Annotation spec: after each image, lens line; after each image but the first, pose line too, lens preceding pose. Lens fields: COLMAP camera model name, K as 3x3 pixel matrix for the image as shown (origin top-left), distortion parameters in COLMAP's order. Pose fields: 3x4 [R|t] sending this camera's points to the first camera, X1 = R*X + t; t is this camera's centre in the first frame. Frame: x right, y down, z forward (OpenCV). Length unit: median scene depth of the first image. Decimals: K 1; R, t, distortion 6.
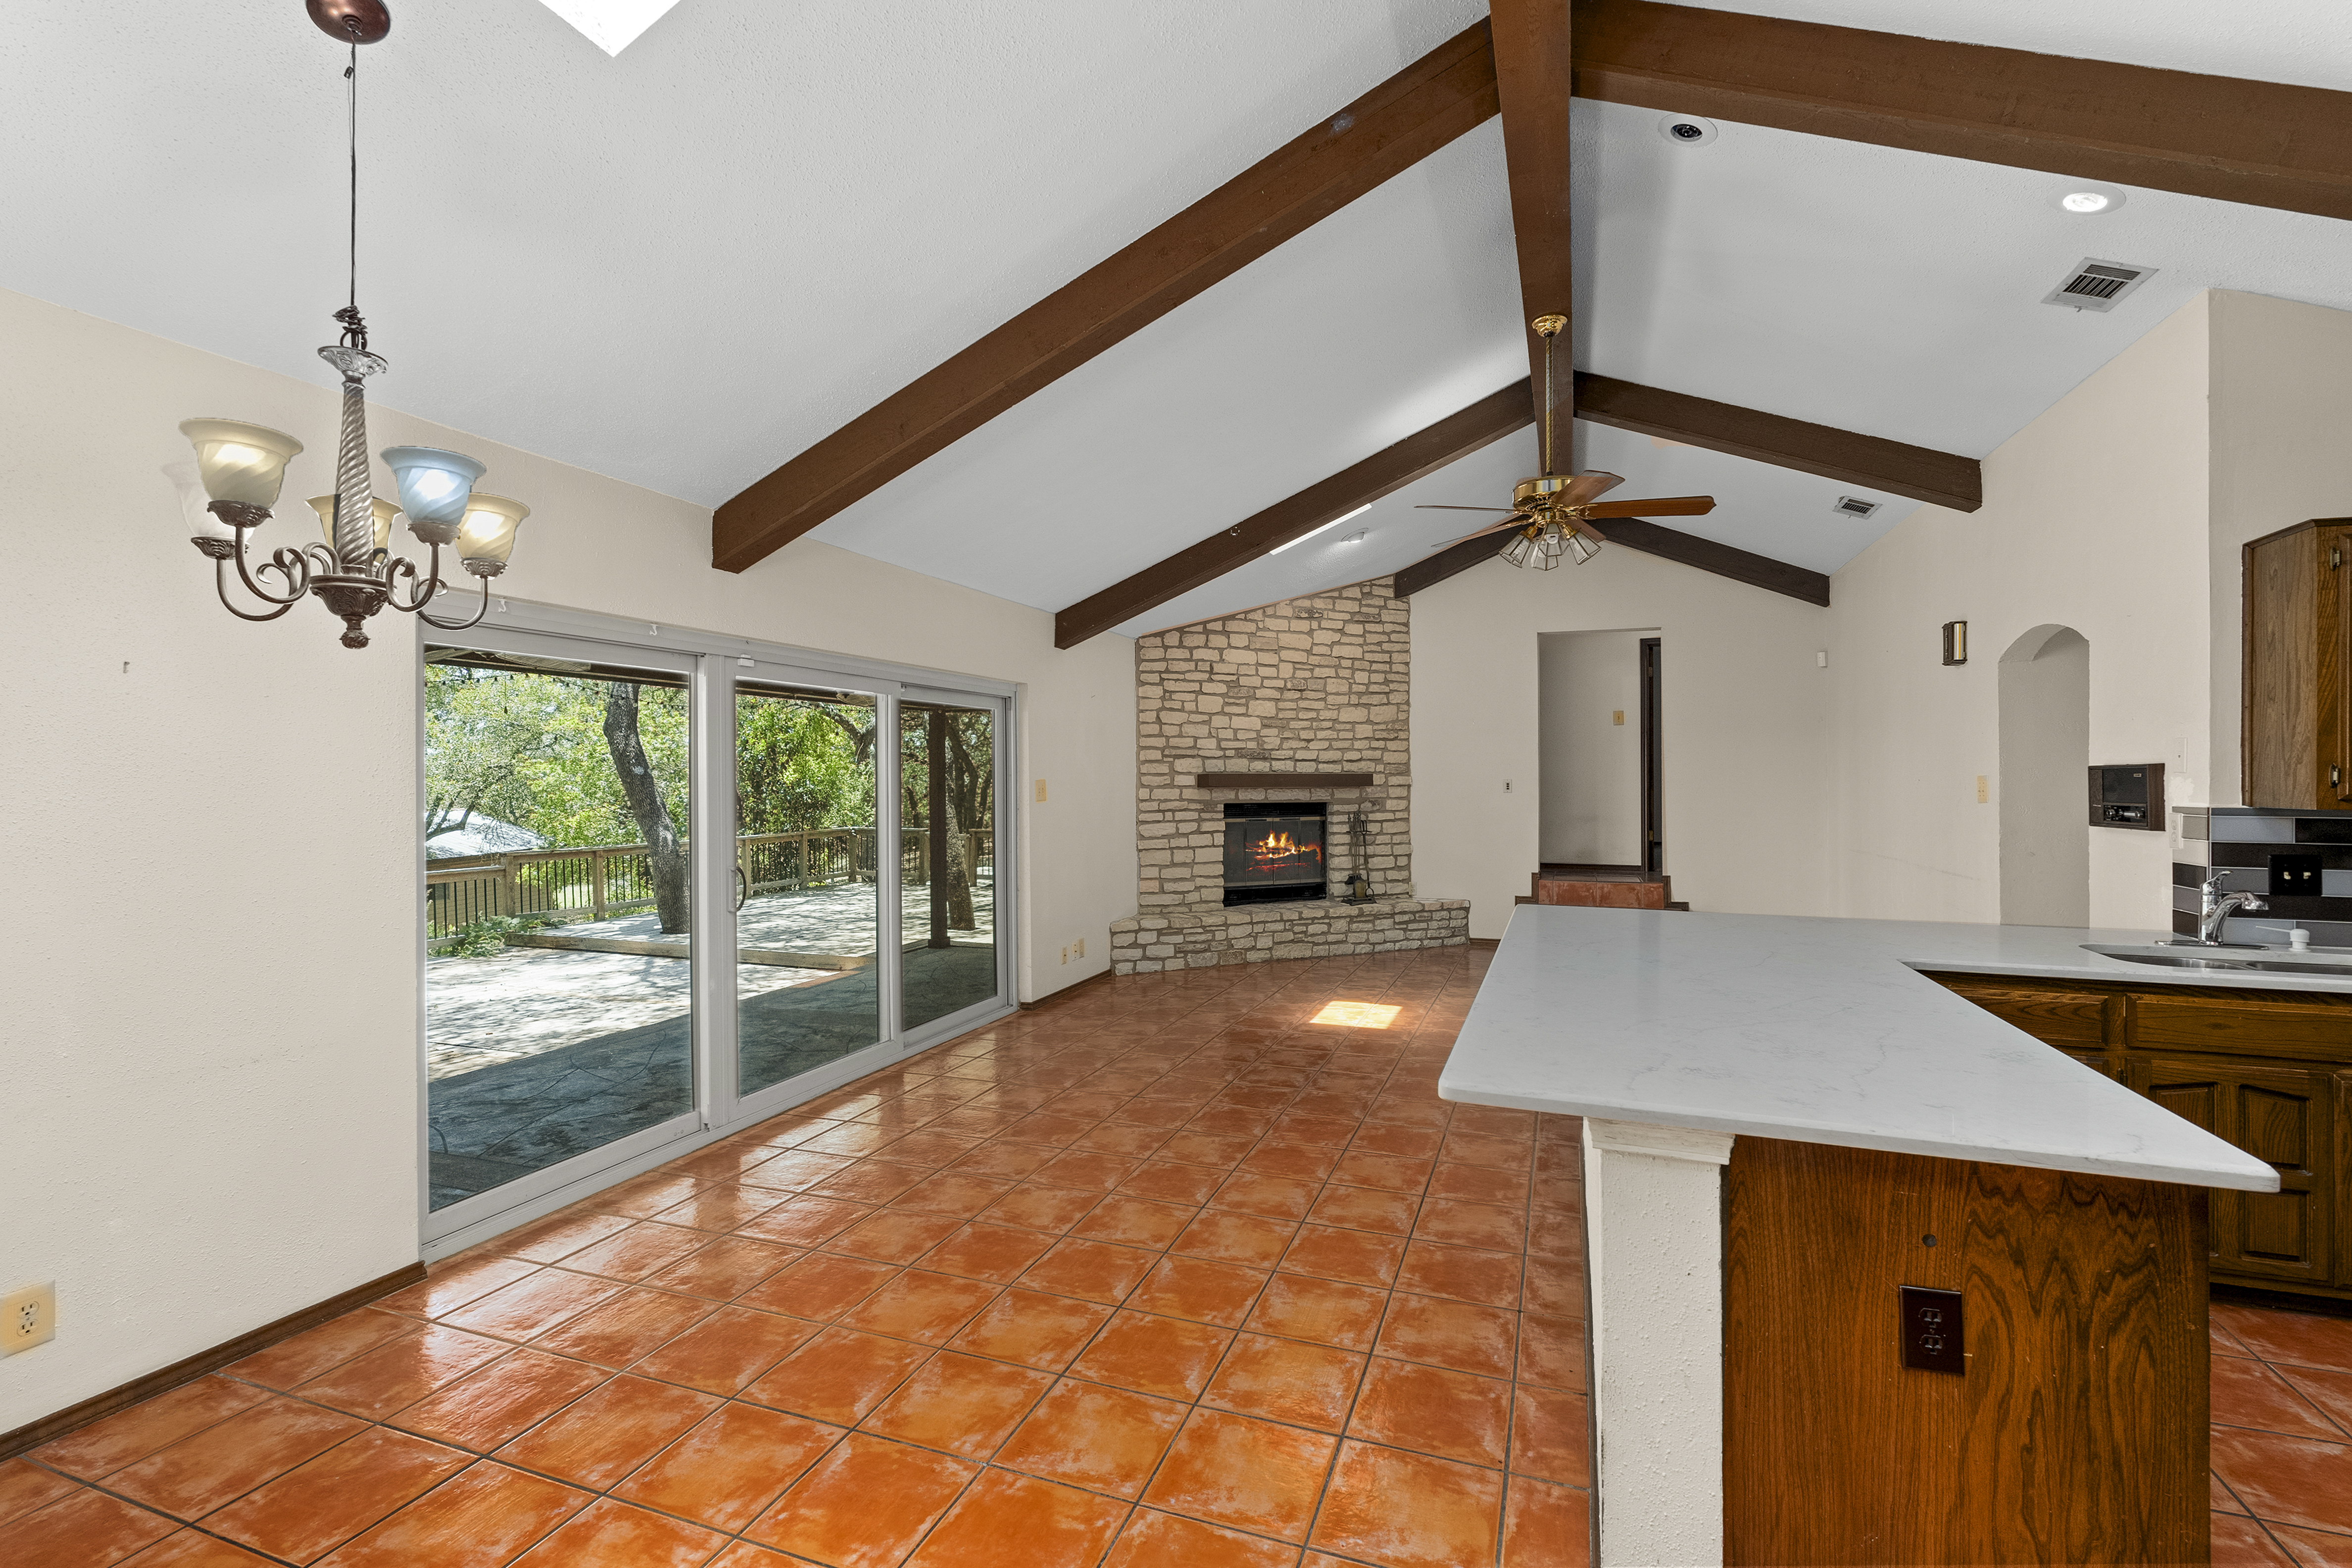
lens RADIAL K [[1031.9, 0, 1194.0], [0, 1031.9, 772.6], [0, 0, 1]] dist [-0.002173, -0.000042]
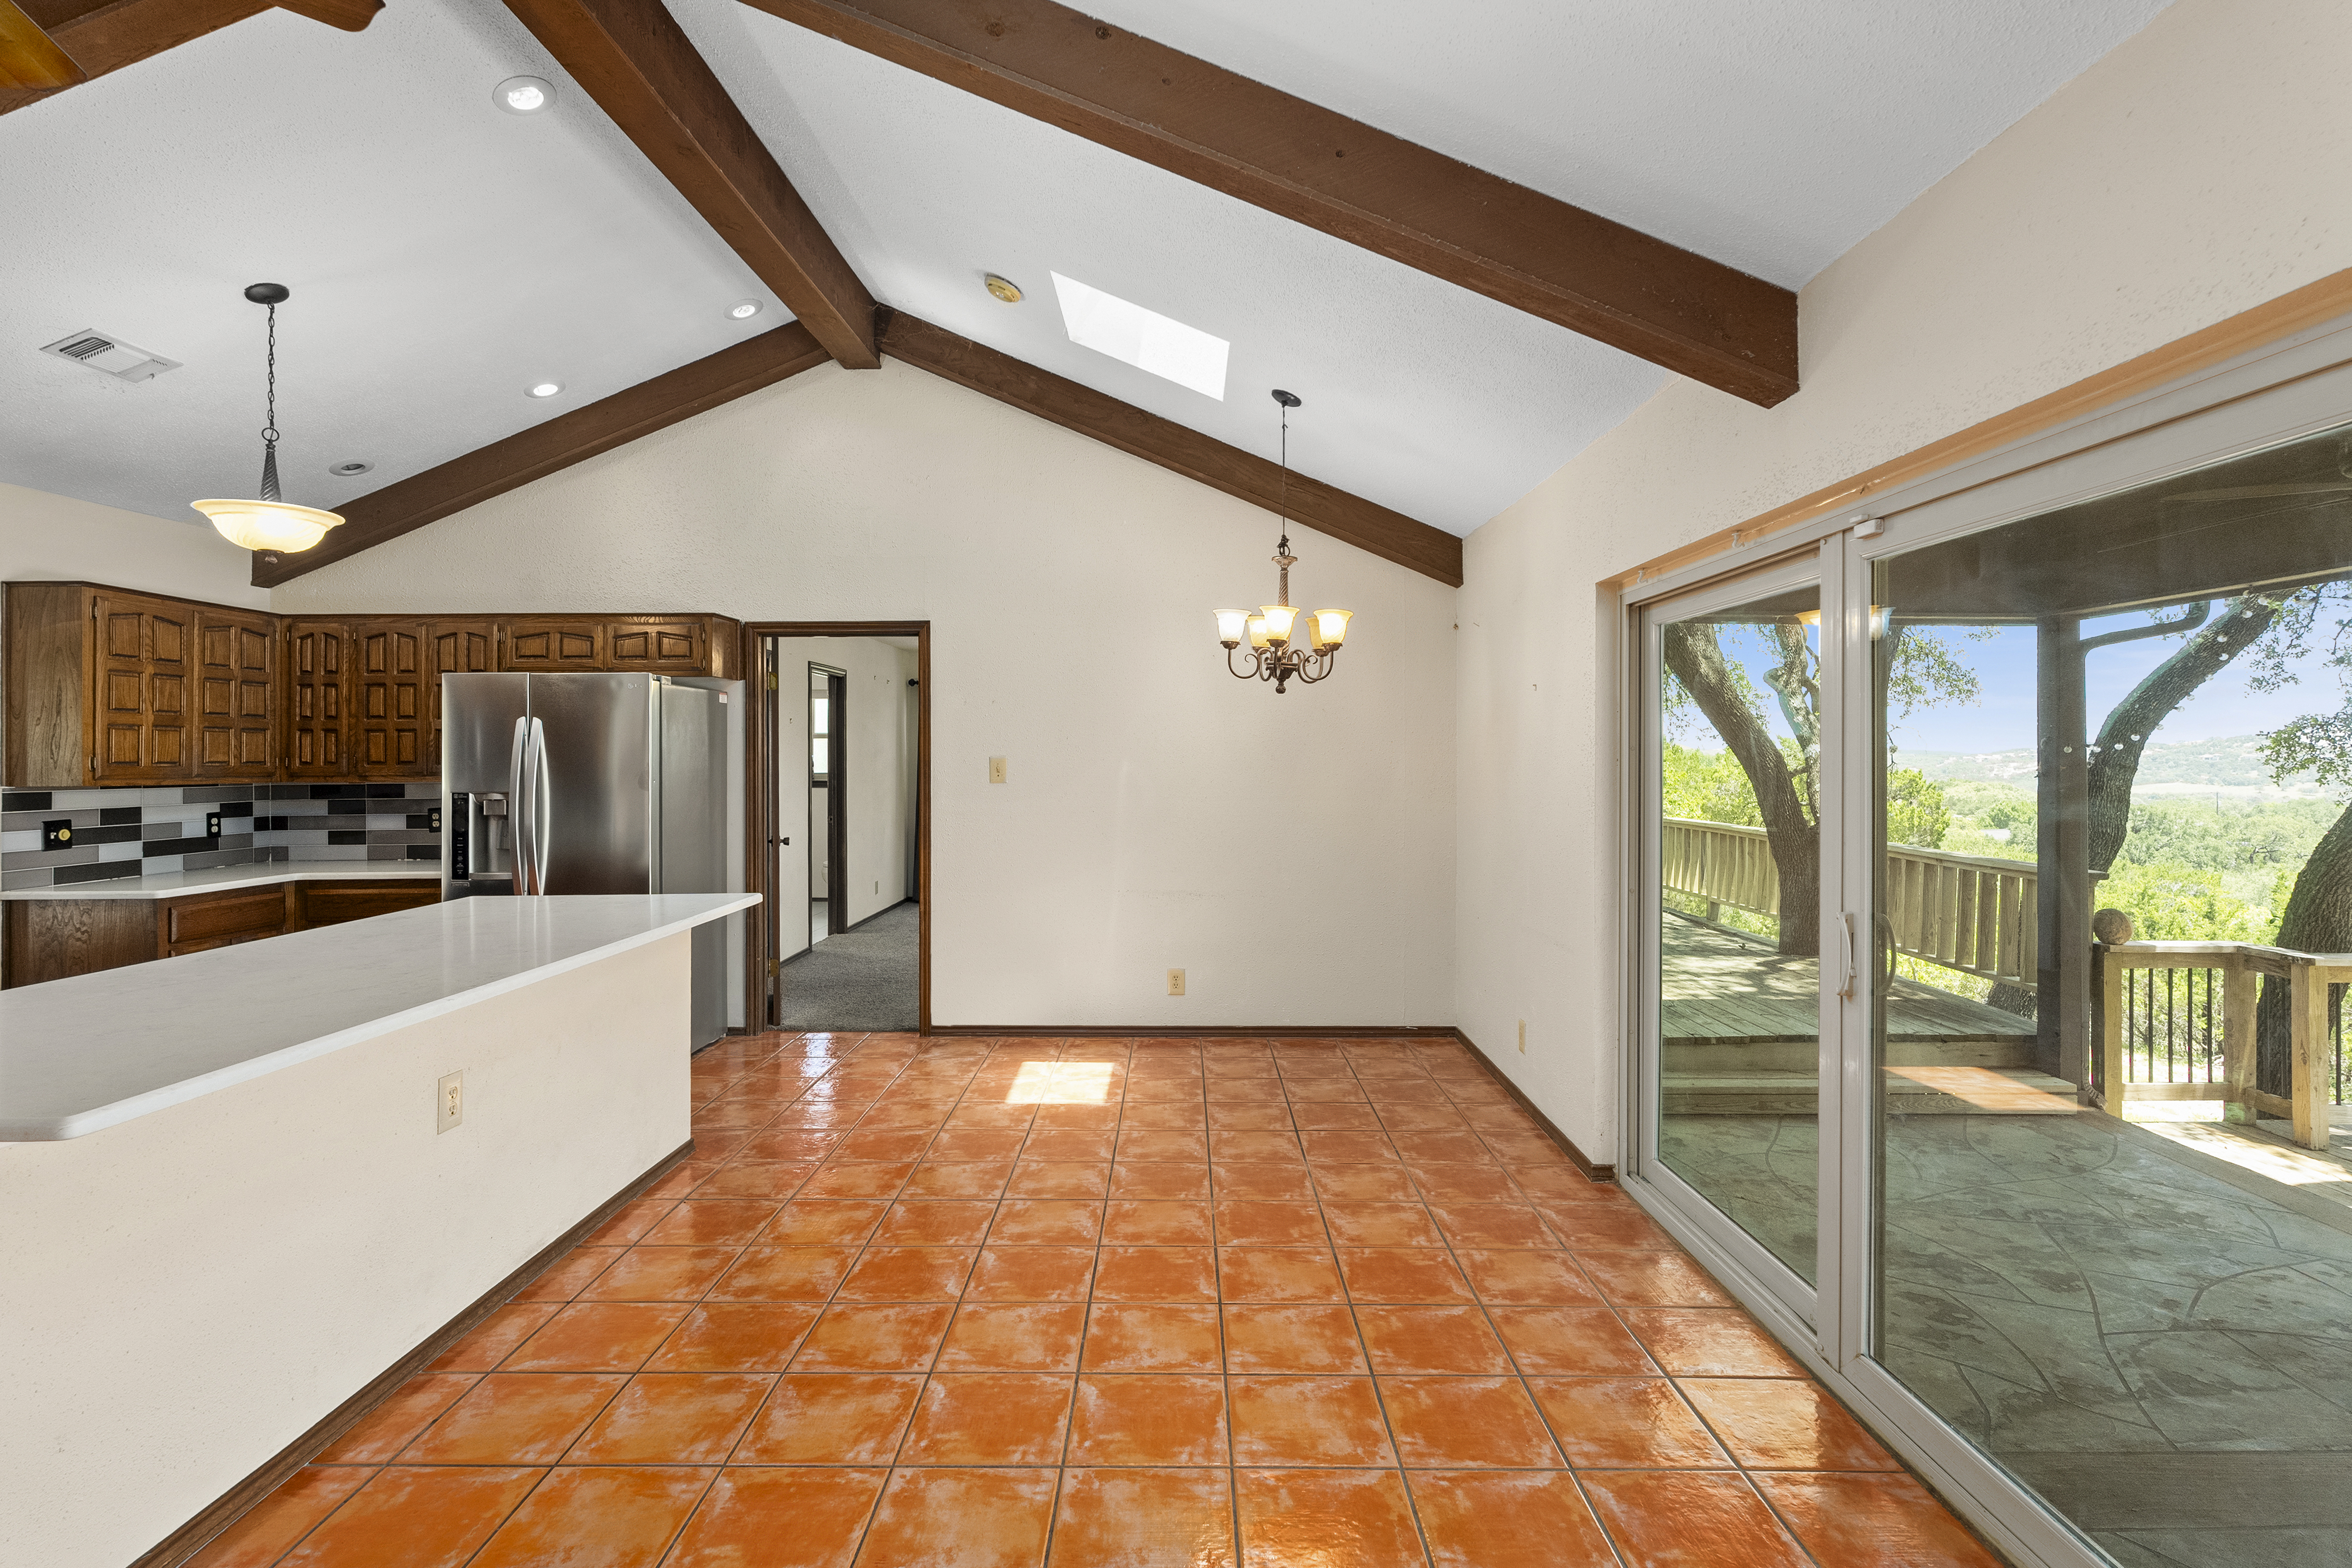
lens RADIAL K [[1136.0, 0, 1187.1], [0, 1136.0, 750.2], [0, 0, 1]] dist [-0.004371, 0.000856]
pose [[-0.939613, 0.002807, -0.342227, 0.108259], [0.005920, 0.999950, -0.008051, 0.009161], [0.342188, -0.009591, -0.939583, 1.814594]]
